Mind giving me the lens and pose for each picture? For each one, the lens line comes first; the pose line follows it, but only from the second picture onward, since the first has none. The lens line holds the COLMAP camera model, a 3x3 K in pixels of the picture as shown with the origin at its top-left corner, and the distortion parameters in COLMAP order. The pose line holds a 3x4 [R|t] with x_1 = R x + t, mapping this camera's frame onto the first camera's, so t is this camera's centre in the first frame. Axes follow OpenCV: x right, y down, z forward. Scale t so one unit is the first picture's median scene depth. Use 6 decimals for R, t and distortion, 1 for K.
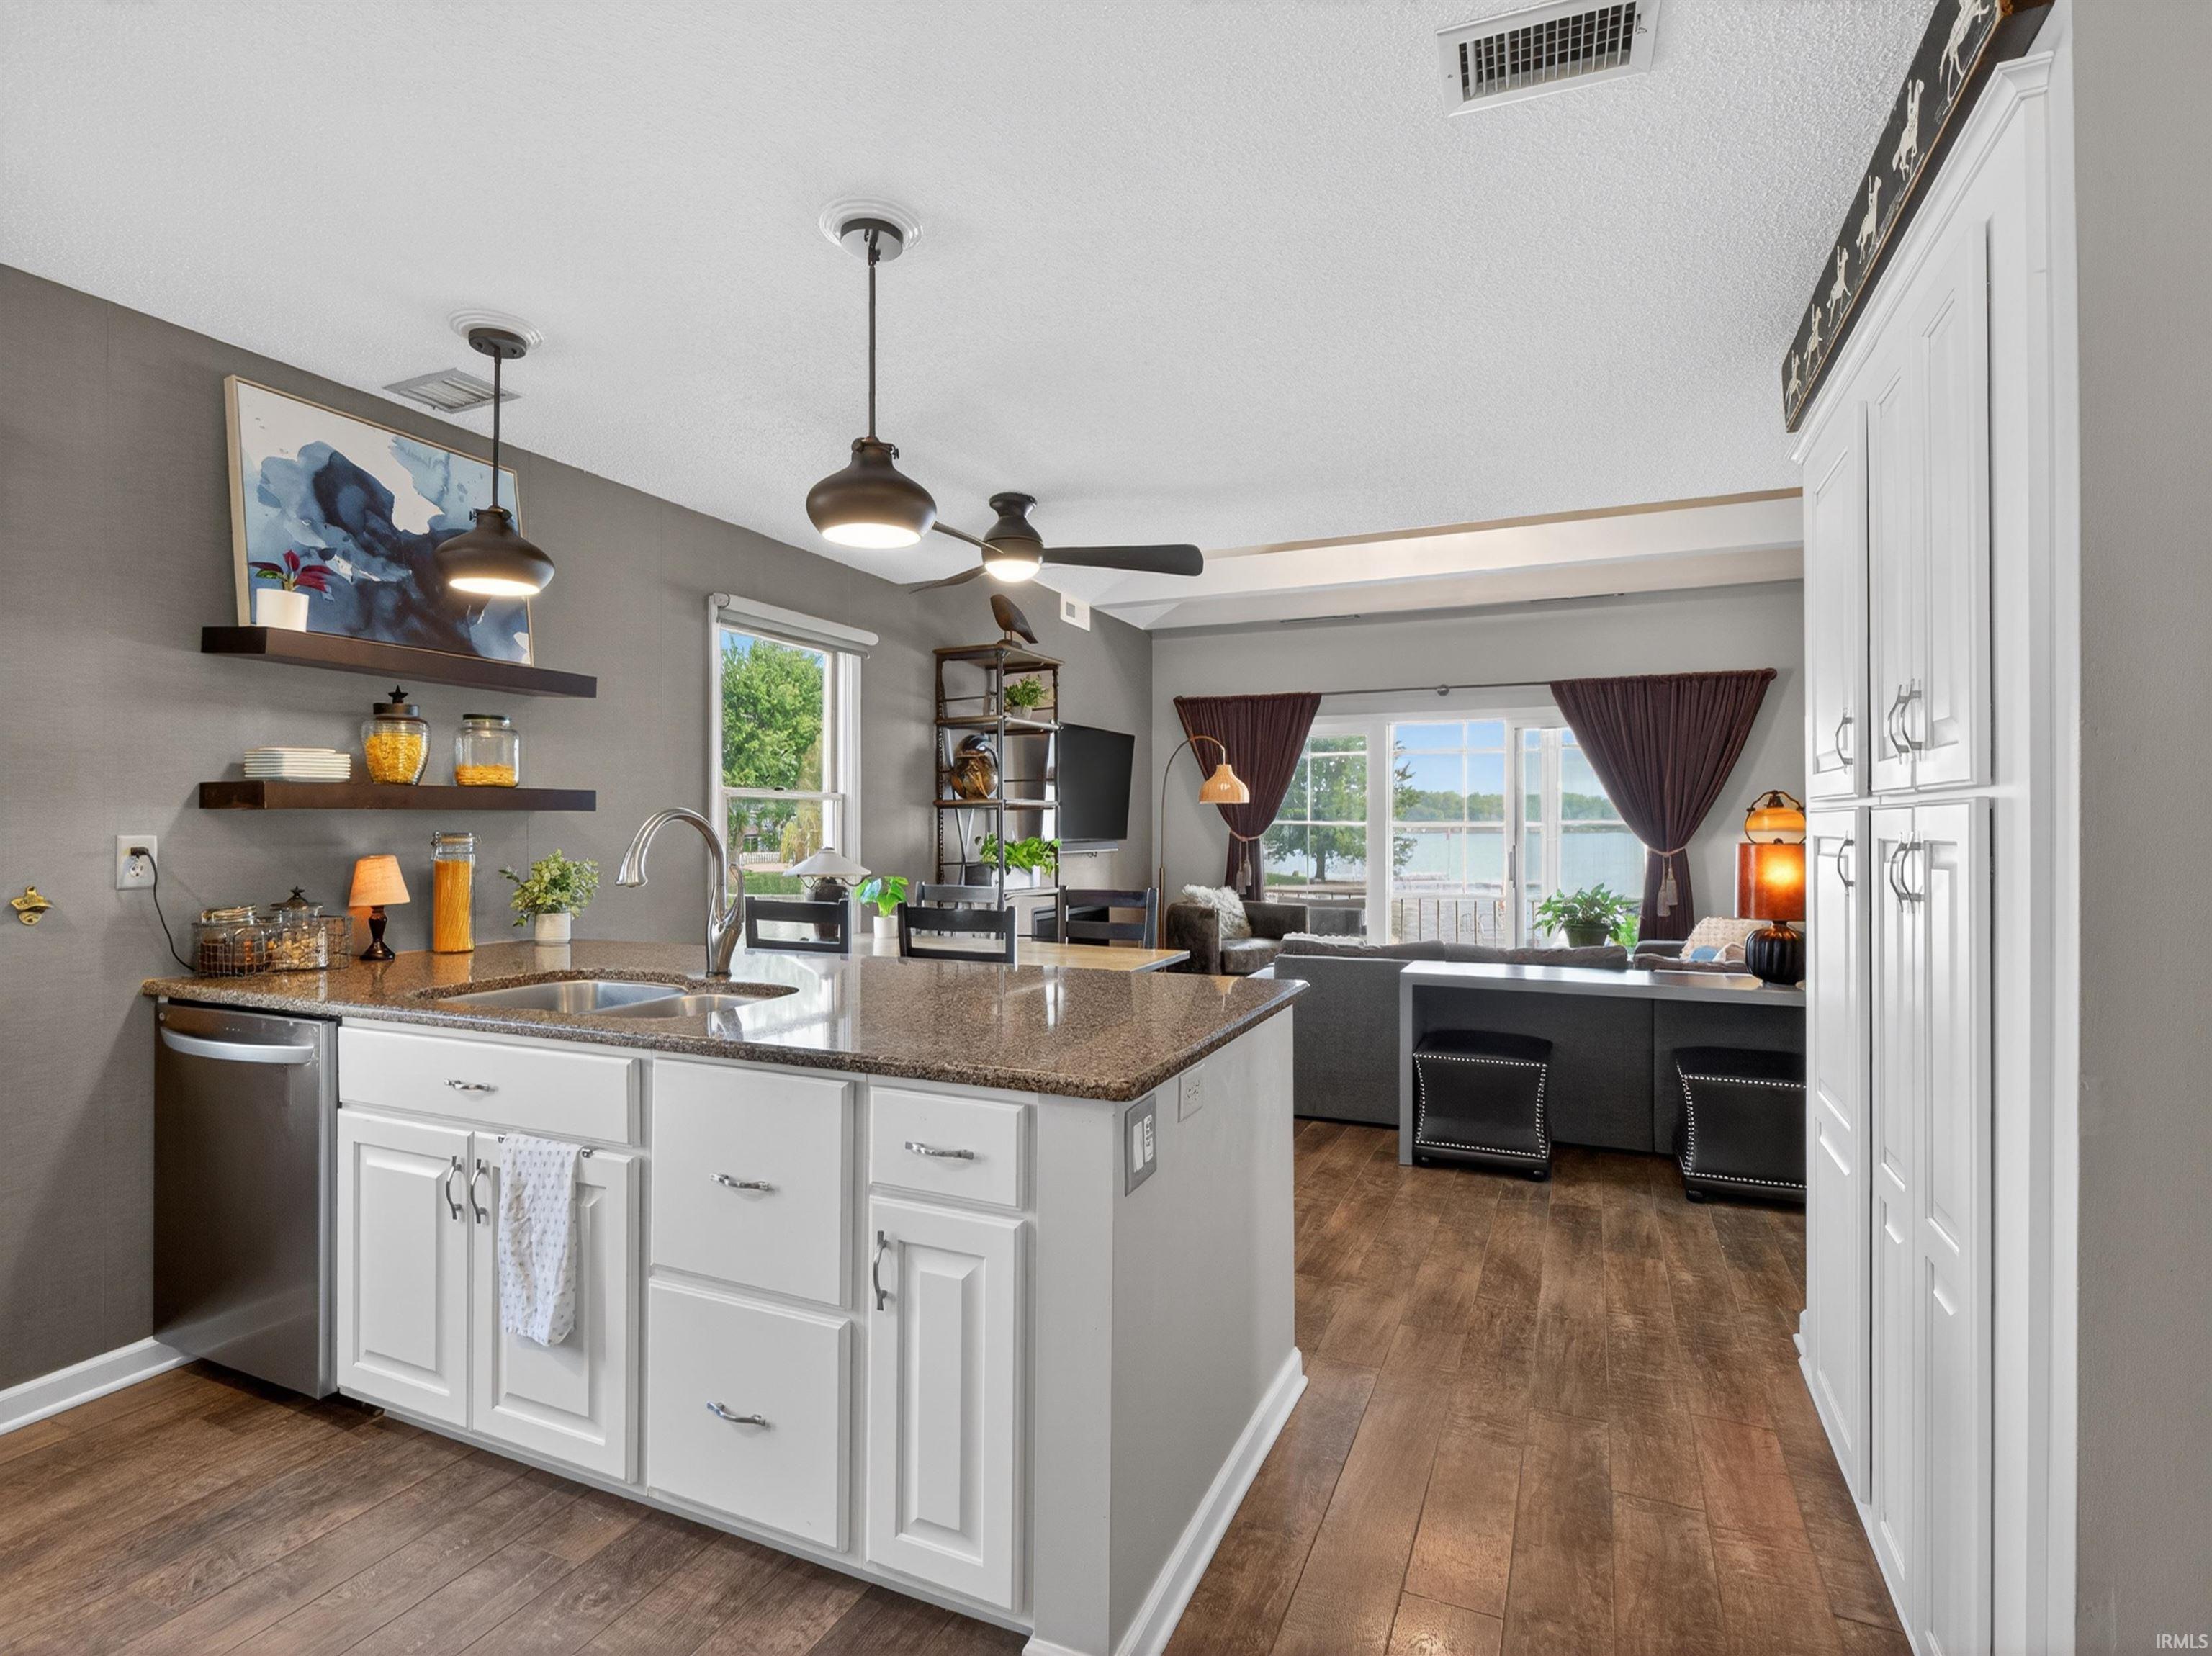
lens RADIAL K [[1095.8, 0, 1082.8], [0, 1095.8, 813.0], [0, 0, 1]] dist [0.003889, -0.006733]
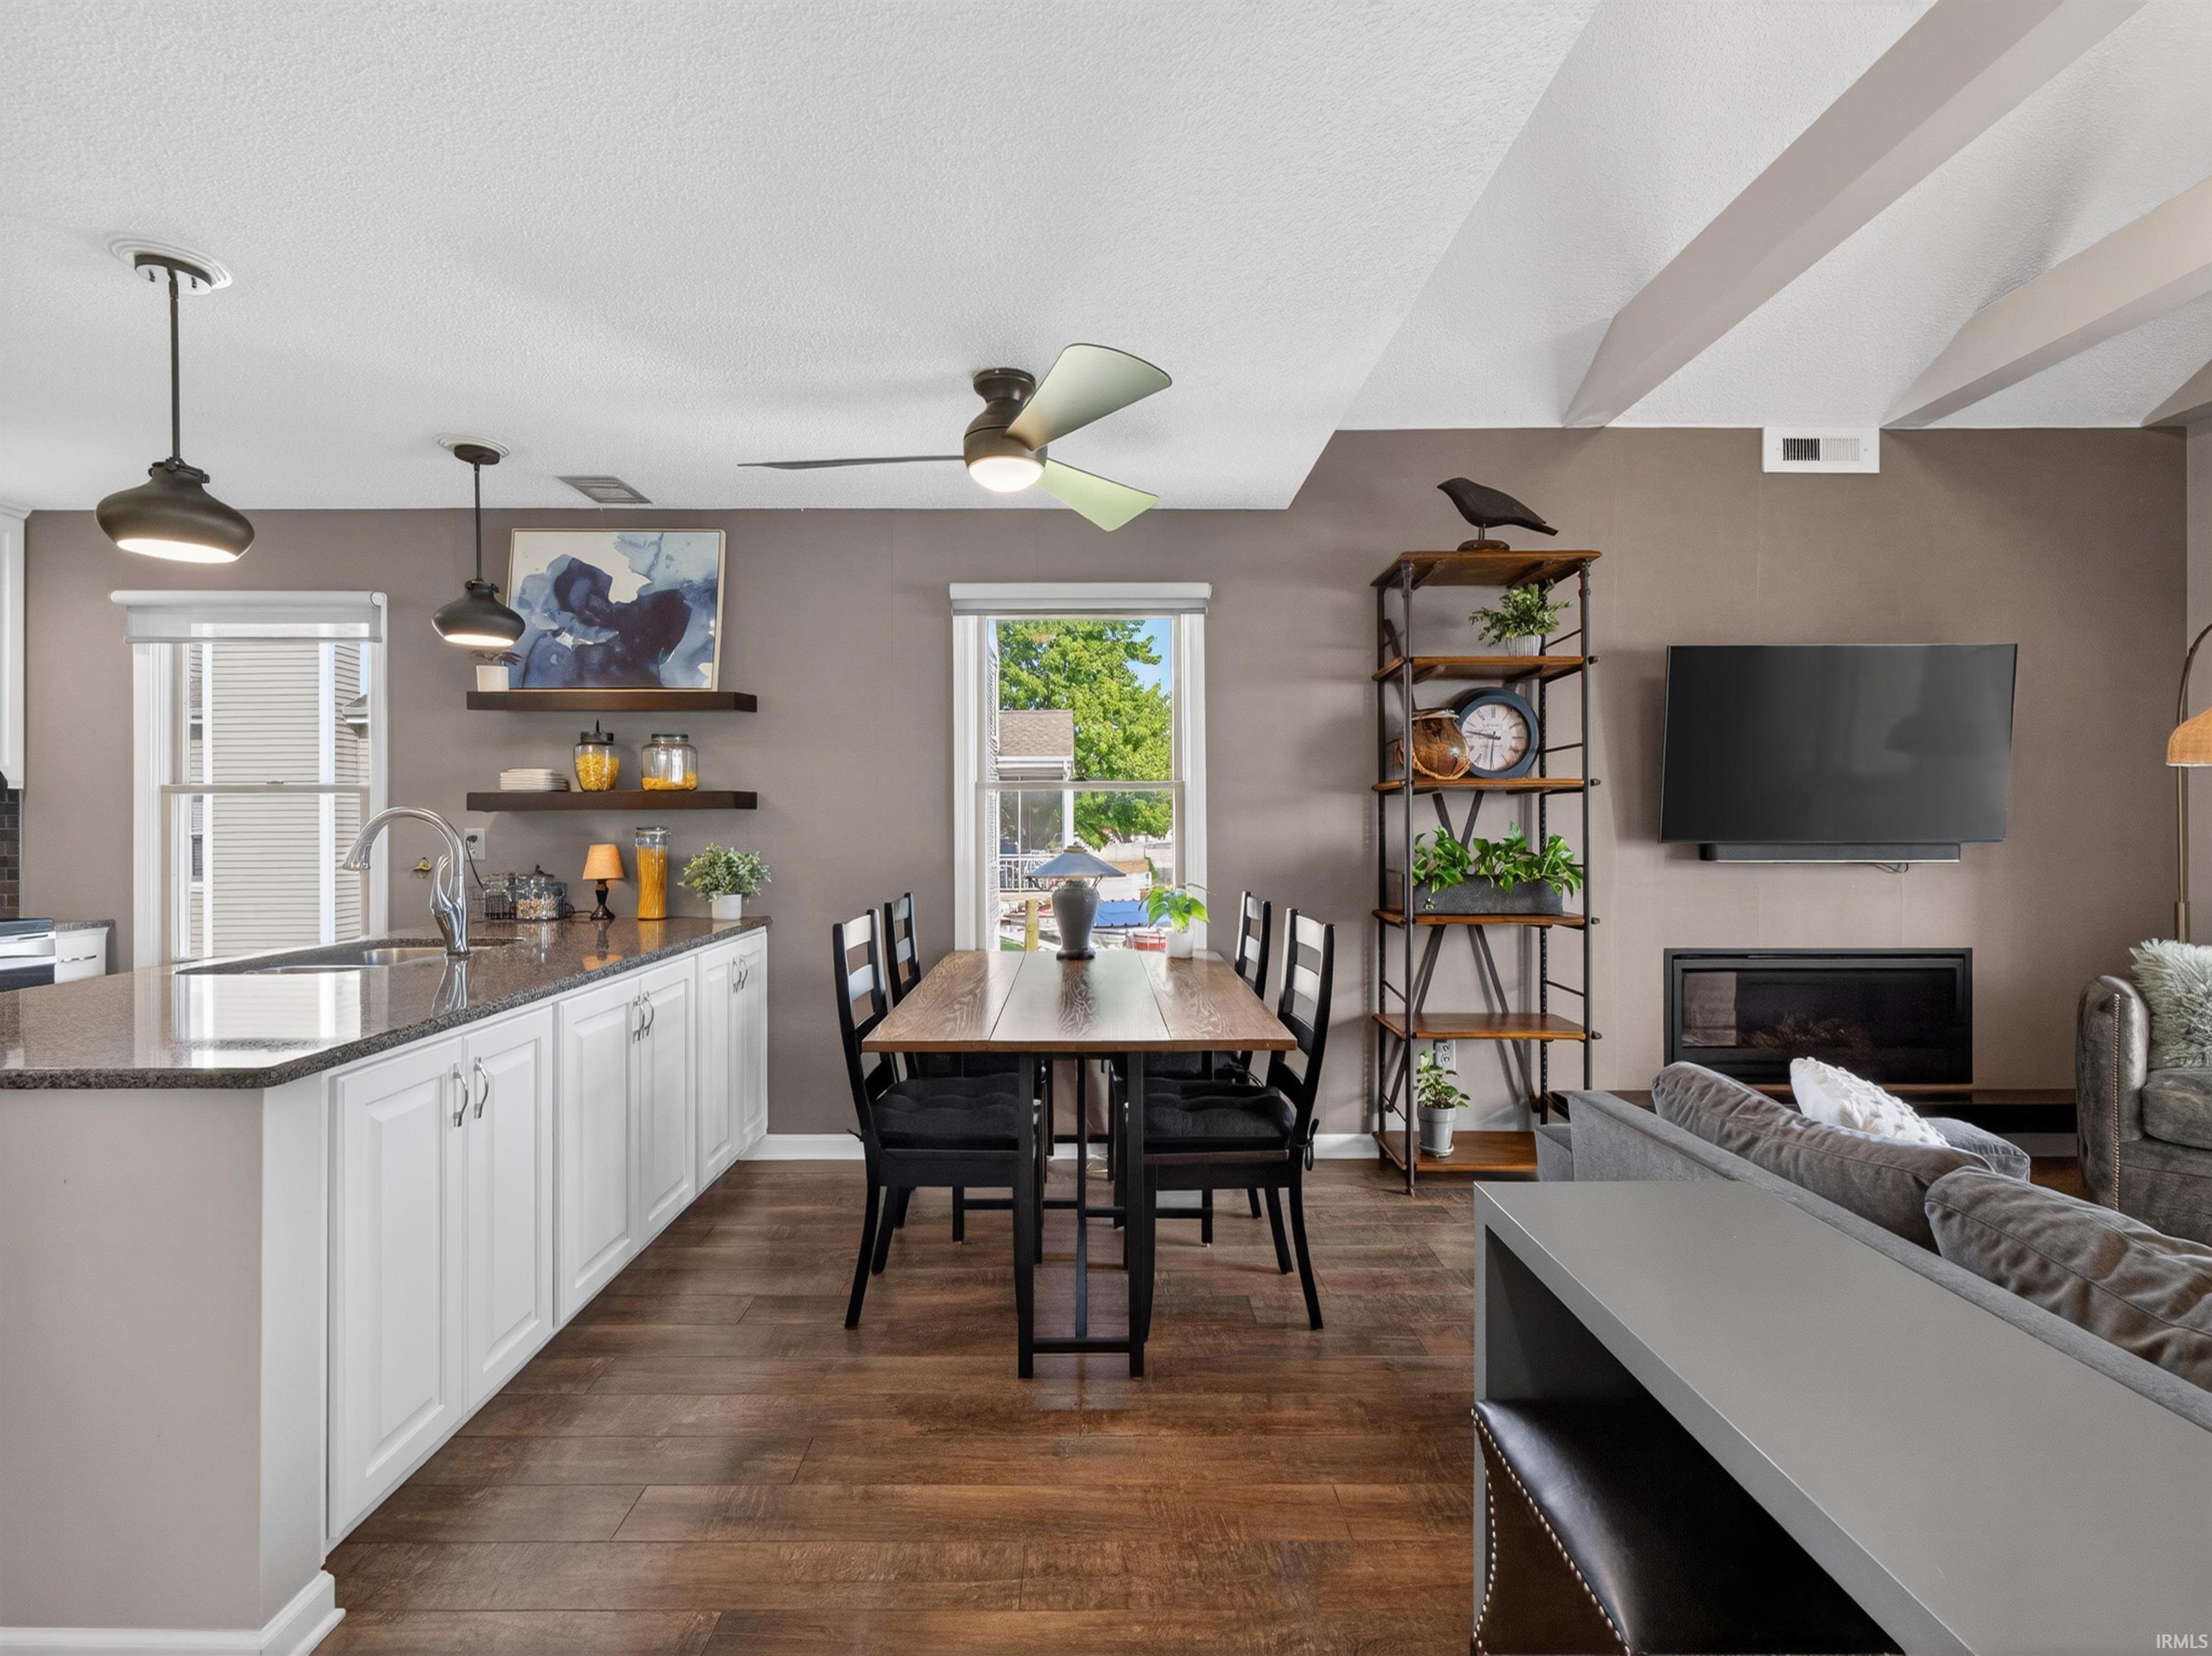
lens RADIAL K [[1047.0, 0, 1097.8], [0, 1047.0, 828.0], [0, 0, 1]] dist [0.002216, -0.001799]
pose [[0.420533, 0.003267, -0.907272, 0.766198], [0.014100, 0.999849, 0.010136, 0.013935], [0.907168, -0.017055, 0.420423, 0.952229]]
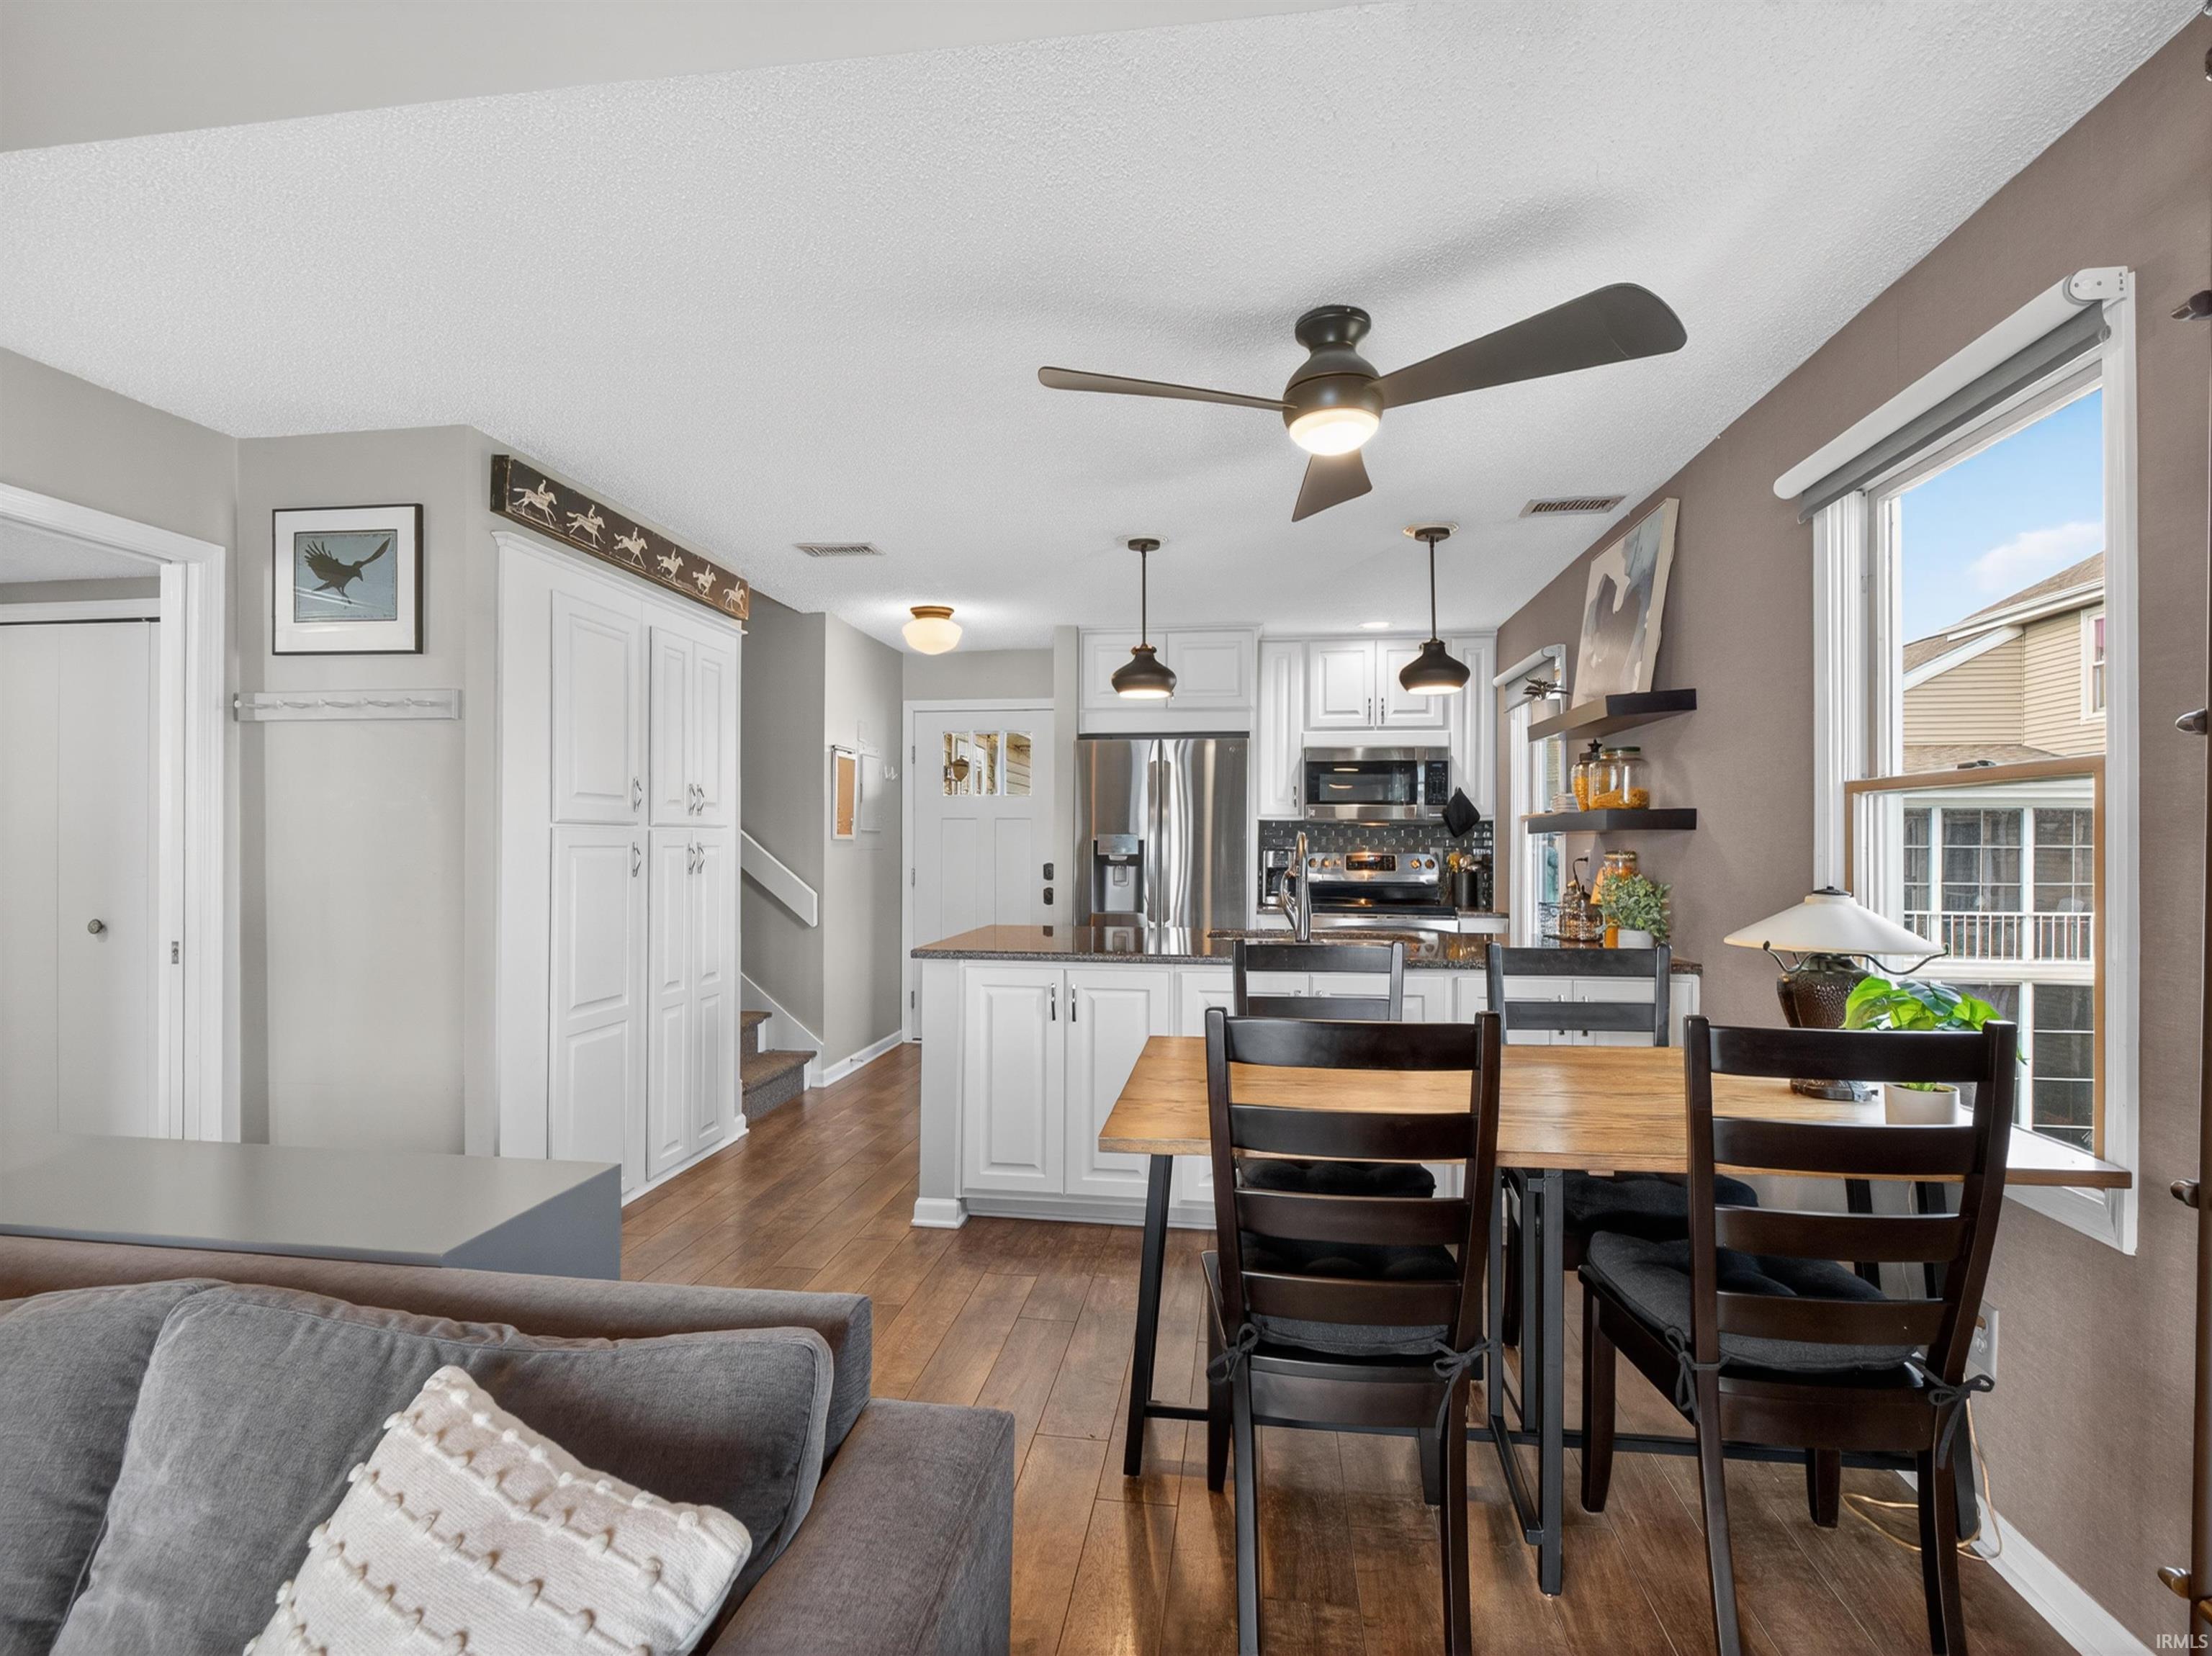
lens RADIAL K [[1095.8, 0, 1087.0], [0, 1095.8, 842.1], [0, 0, 1]] dist [0.003889, -0.006733]
pose [[-0.961644, -0.004735, -0.274259, 0.306560], [-0.001986, 0.999945, -0.010300, 0.022289], [0.274292, -0.009360, -0.961601, 1.966037]]
